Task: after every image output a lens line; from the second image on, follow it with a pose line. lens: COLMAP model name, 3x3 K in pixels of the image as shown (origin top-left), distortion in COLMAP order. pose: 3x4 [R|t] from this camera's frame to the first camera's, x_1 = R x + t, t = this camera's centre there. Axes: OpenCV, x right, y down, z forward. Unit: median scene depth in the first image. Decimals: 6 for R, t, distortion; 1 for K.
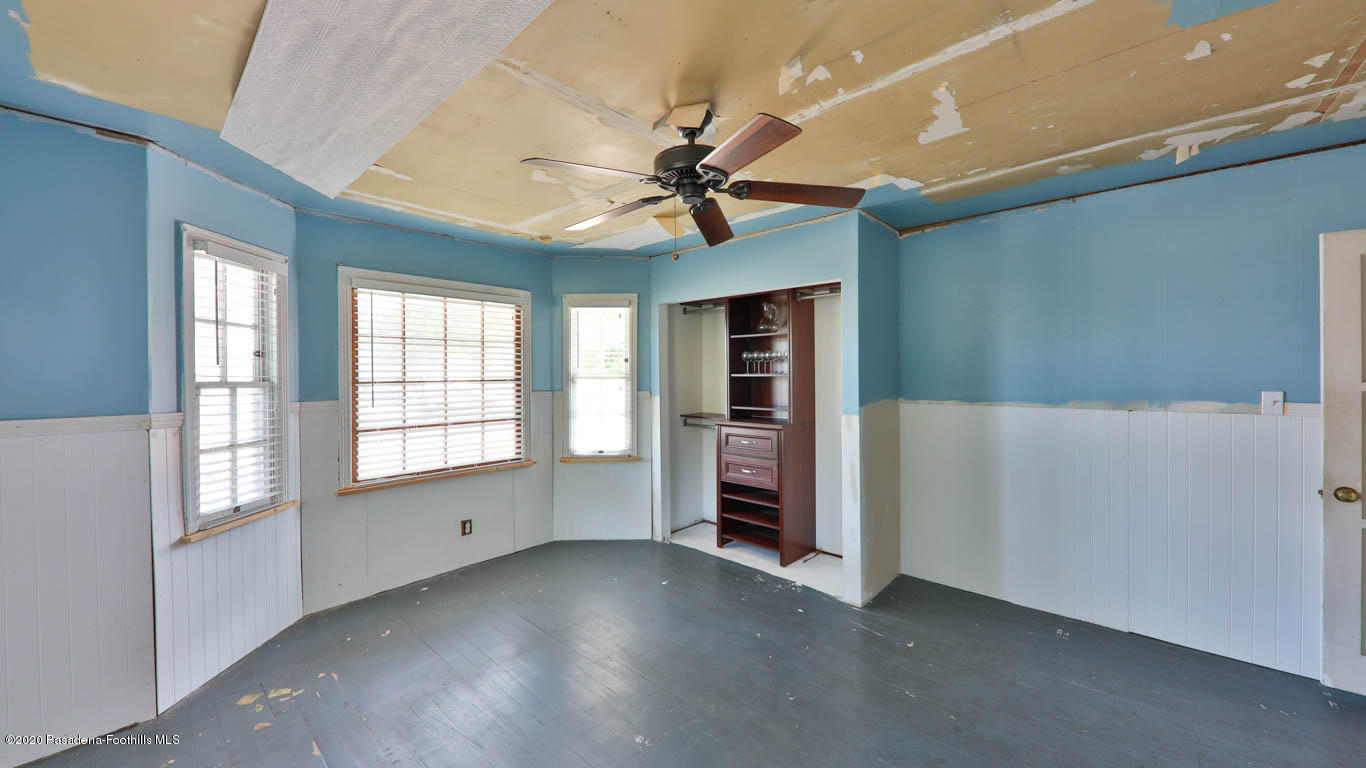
lens RADIAL K [[498.5, 0, 681.4], [0, 498.5, 378.8], [0, 0, 1]] dist [0.011474, -0.004019]
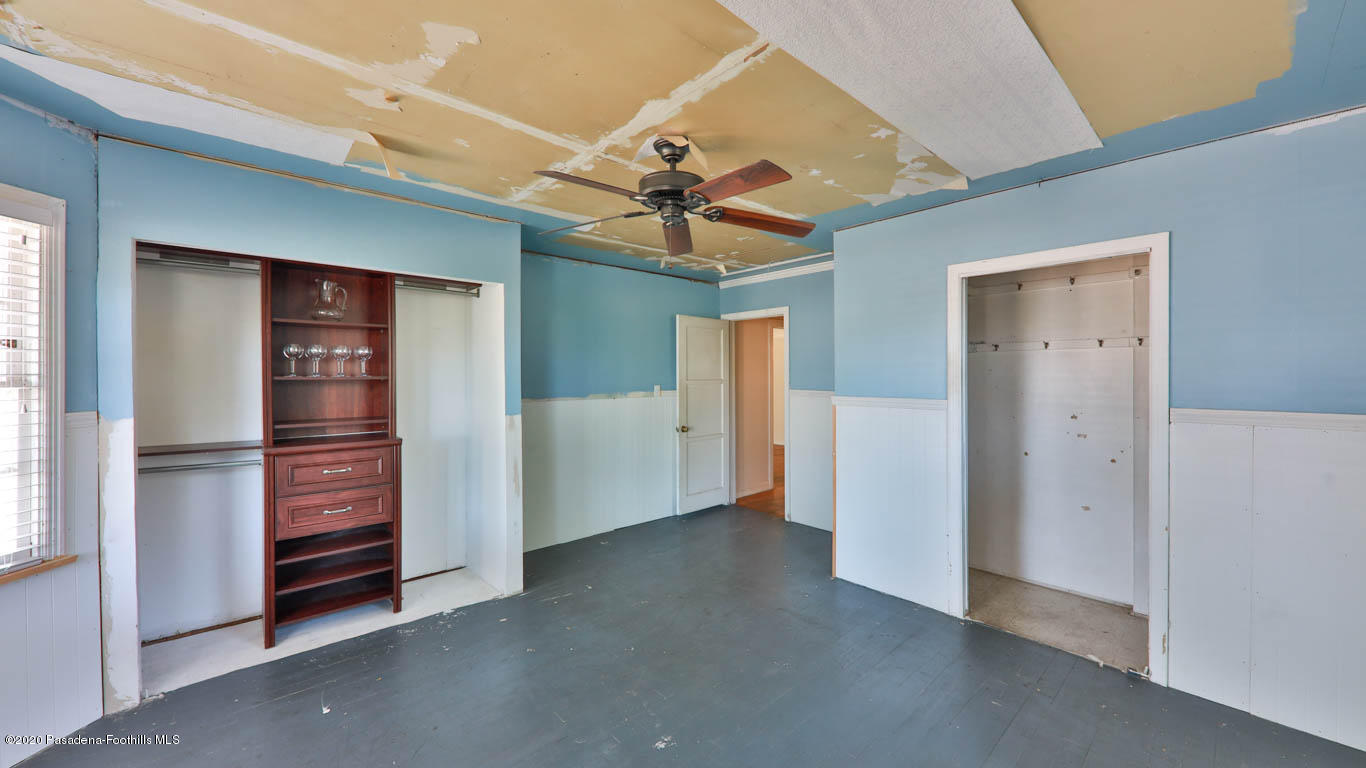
lens RADIAL K [[498.5, 0, 678.8], [0, 498.5, 377.9], [0, 0, 1]] dist [0.011474, -0.004019]
pose [[0.105758, 0.001078, 0.994391, -0.643351], [0.011372, 0.999933, -0.002294, -0.000289], [-0.994327, 0.011551, 0.105739, 0.514115]]
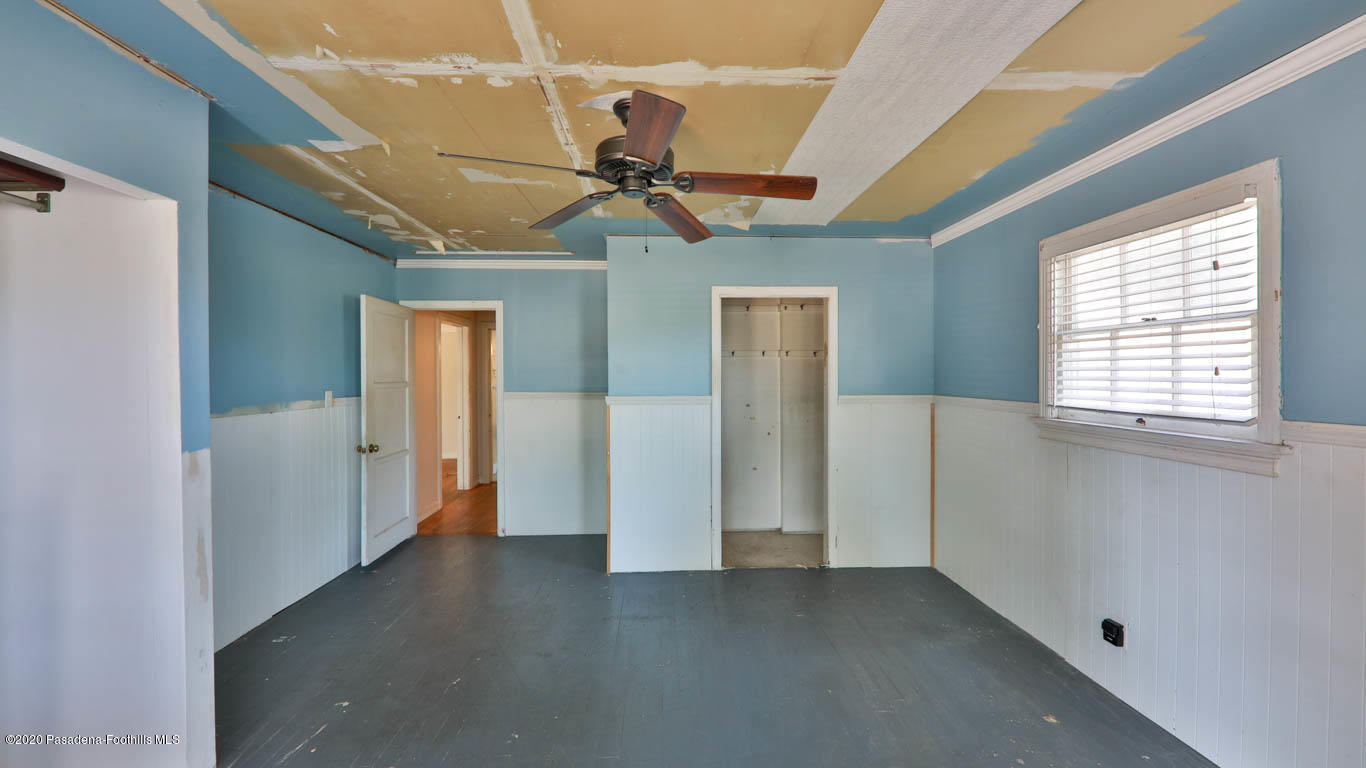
lens RADIAL K [[498.5, 0, 677.5], [0, 498.5, 378.7], [0, 0, 1]] dist [0.011474, -0.004019]
pose [[-0.697929, 0.005266, 0.716148, -0.430238], [0.015924, 0.999840, 0.008167, -0.005097], [-0.715990, 0.017104, -0.697901, 0.958380]]
